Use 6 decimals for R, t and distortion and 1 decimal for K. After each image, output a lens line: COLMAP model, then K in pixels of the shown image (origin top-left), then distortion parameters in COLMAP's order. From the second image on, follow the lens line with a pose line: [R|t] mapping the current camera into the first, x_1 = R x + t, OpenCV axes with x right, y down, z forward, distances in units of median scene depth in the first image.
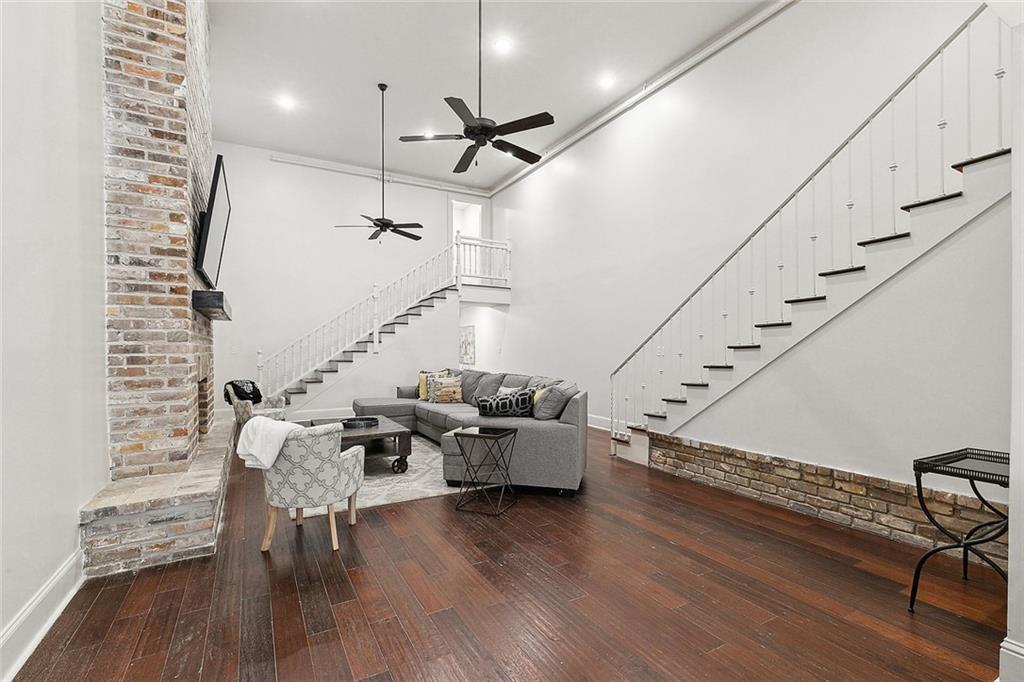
lens RADIAL K [[458.5, 0, 515.5], [0, 458.5, 339.6], [0, 0, 1]] dist [0.008365, -0.004429]
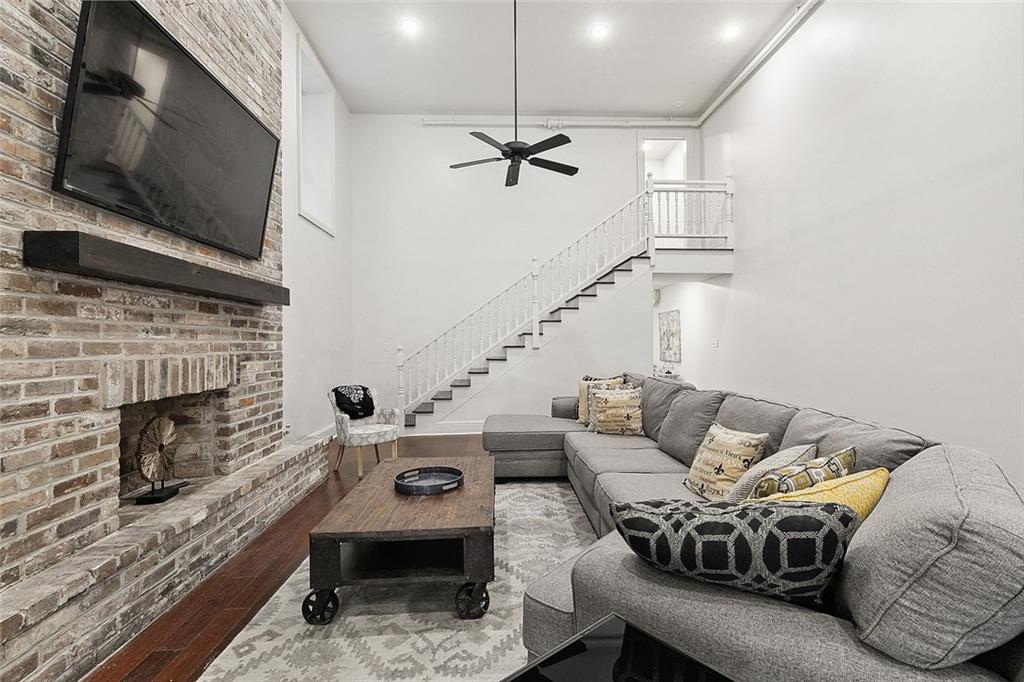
lens RADIAL K [[458.5, 0, 515.5], [0, 458.5, 339.6], [0, 0, 1]] dist [0.008365, -0.004429]
pose [[0.897974, -0.014412, -0.439813, -0.005678], [0.020940, 0.999731, 0.009992, 0.008051], [0.439550, -0.018182, 0.898034, 0.404153]]
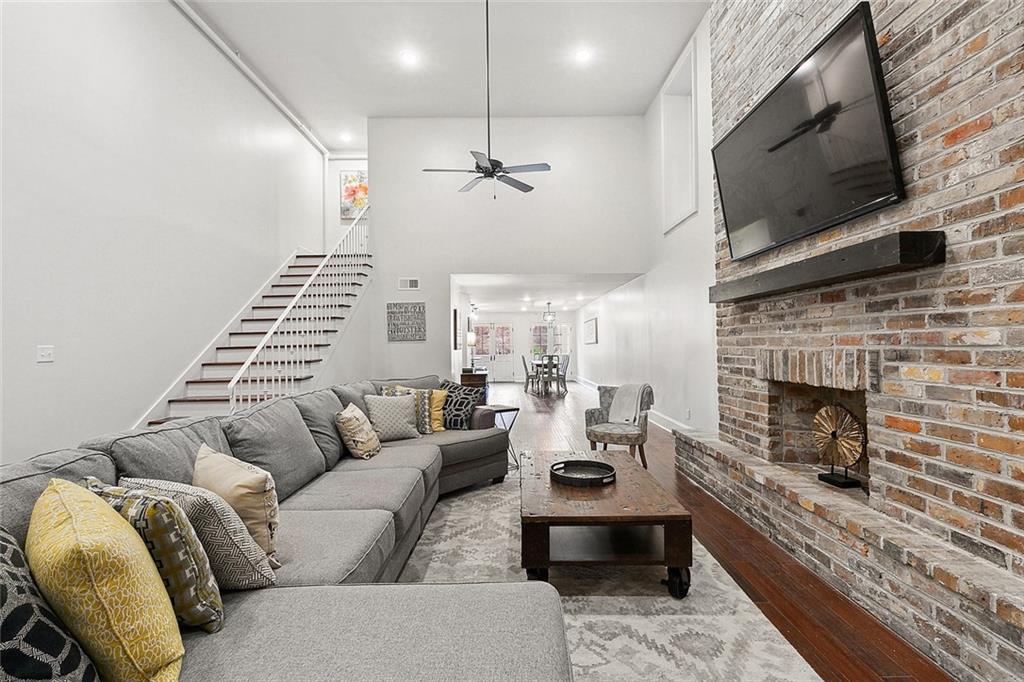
lens RADIAL K [[458.5, 0, 515.5], [0, 458.5, 339.6], [0, 0, 1]] dist [0.008365, -0.004429]
pose [[-0.876460, 0.015604, 0.481222, -0.458609], [0.001025, 0.999533, -0.030544, 0.026829], [-0.481474, -0.026277, -0.876067, 1.233871]]
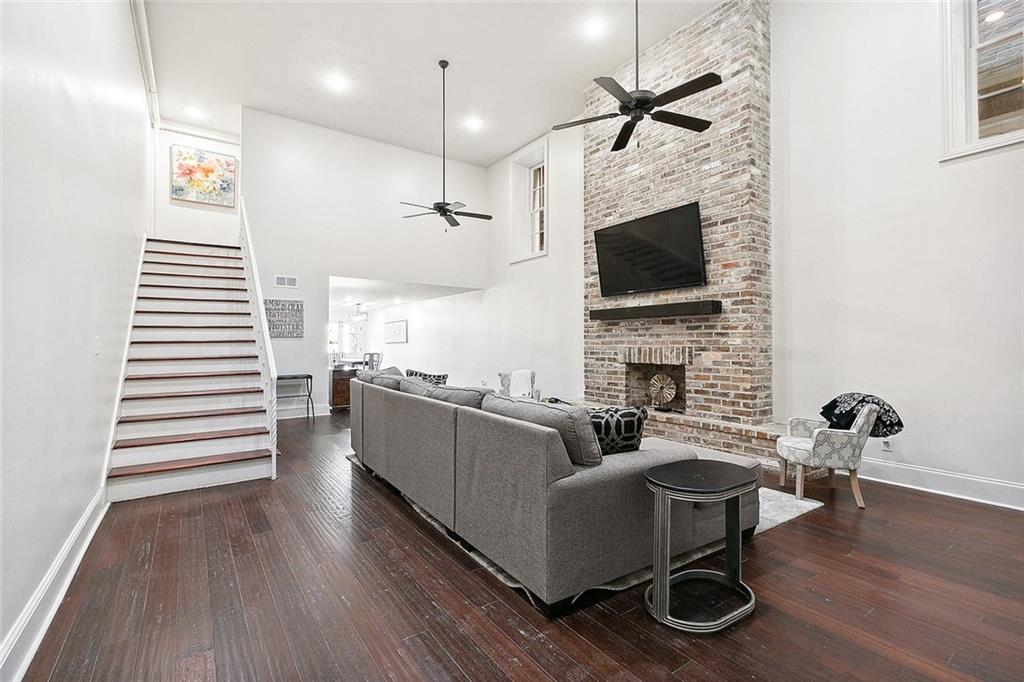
lens RADIAL K [[458.5, 0, 515.5], [0, 458.5, 339.6], [0, 0, 1]] dist [0.008365, -0.004429]
pose [[-0.995181, -0.000486, -0.098053, -0.107790], [0.002408, 0.999565, -0.029396, 0.035873], [0.098024, -0.029490, -0.994747, 1.608337]]
